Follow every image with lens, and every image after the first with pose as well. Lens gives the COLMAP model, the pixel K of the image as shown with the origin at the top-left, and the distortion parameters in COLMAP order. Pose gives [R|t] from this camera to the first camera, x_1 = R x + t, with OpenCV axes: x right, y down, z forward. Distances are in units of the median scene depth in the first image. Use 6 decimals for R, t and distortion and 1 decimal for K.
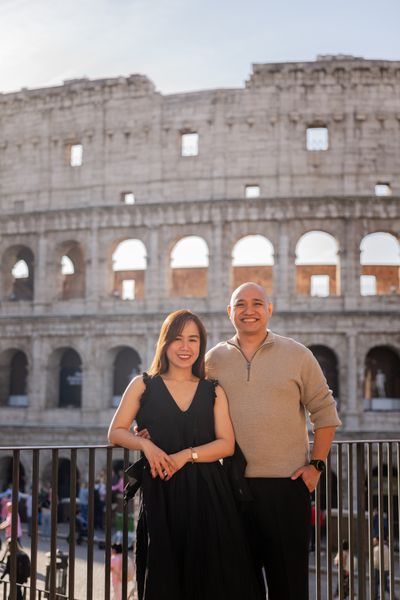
lens RADIAL K [[958.8, 0, 200.0], [0, 958.8, 301.1], [0, 0, 1]] dist [0.042958, 0.022084]
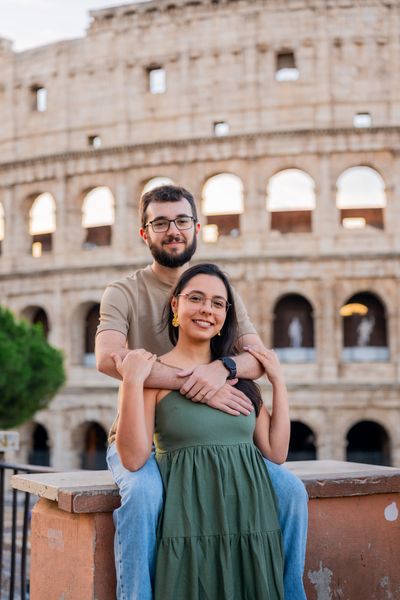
lens RADIAL K [[1017.2, 0, 199.2], [0, 1017.2, 301.2], [0, 0, 1]] dist [-0.023062, -0.211575]
pose [[0.967496, -0.047094, -0.248463, 0.401982], [0.058919, 0.997446, 0.040368, 0.010895], [0.245928, -0.053695, 0.967800, 0.021653]]
